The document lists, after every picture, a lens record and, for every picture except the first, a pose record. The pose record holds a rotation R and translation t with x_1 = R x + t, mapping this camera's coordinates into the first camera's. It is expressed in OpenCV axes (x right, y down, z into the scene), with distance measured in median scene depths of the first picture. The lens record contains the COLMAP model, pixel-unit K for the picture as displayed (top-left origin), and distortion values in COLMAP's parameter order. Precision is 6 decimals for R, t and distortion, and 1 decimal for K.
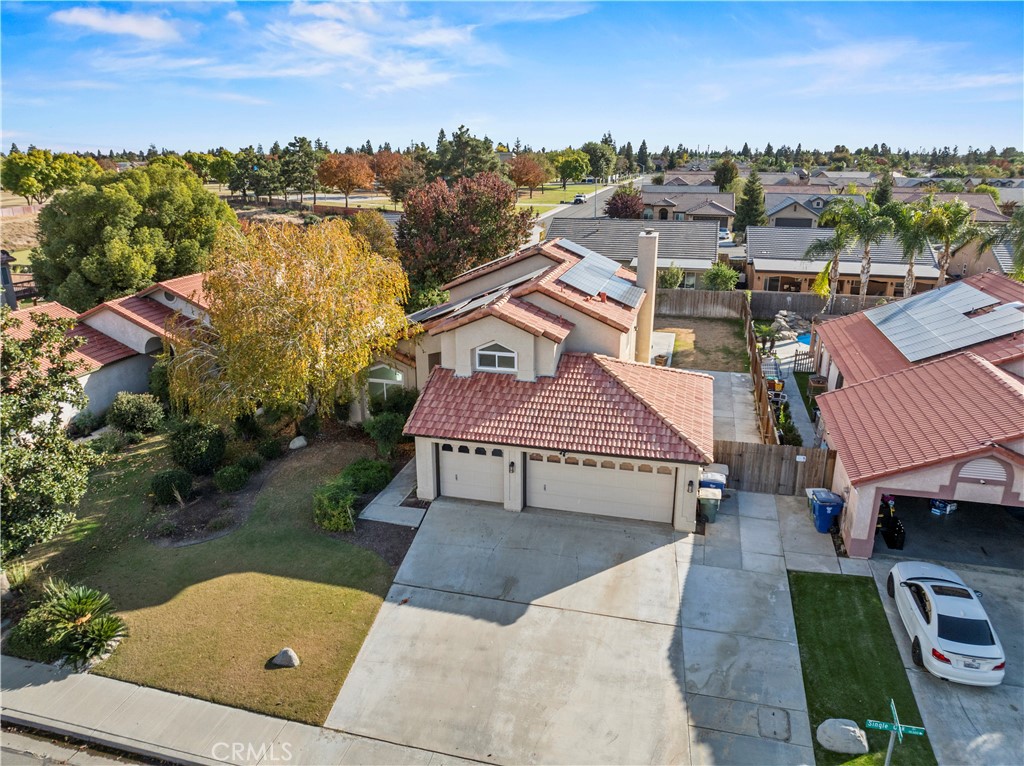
lens RADIAL K [[723.5, 0, 515.7], [0, 723.5, 384.1], [0, 0, 1]] dist [-0.038793, 0.007689]
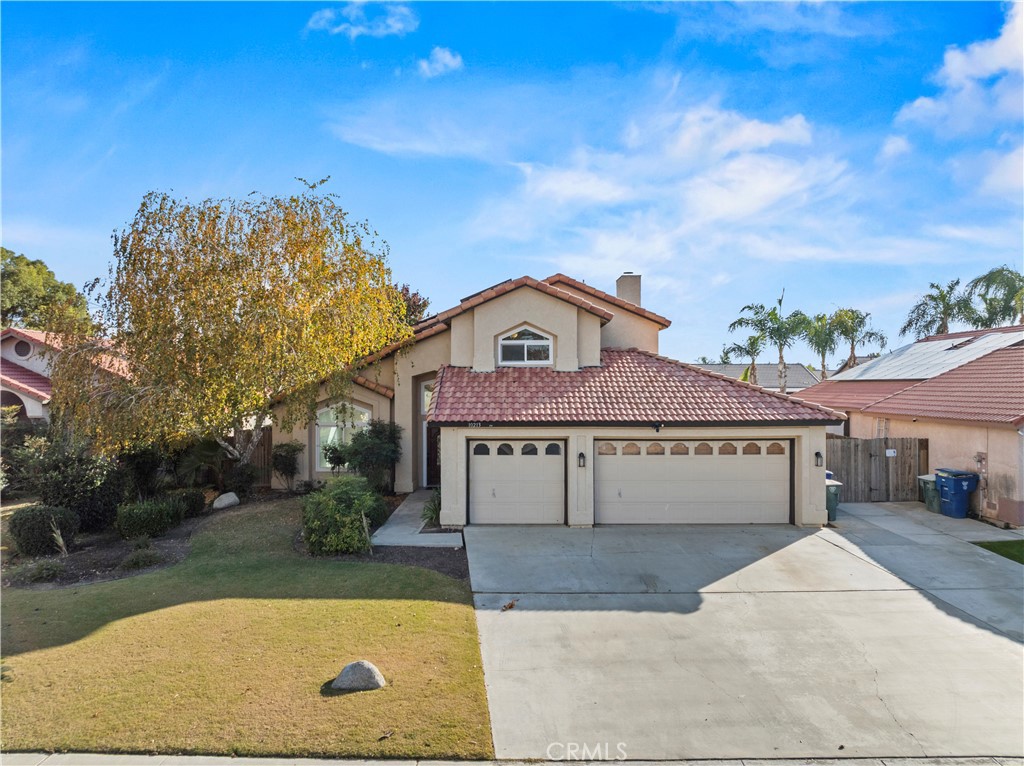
lens RADIAL K [[723.5, 0, 515.7], [0, 723.5, 384.1], [0, 0, 1]] dist [-0.038793, 0.007689]
pose [[0.969308, -0.000652, 0.245848, -0.260999], [0.075987, 0.951827, -0.297072, 0.264877], [-0.233812, 0.306636, 0.922663, 0.325540]]
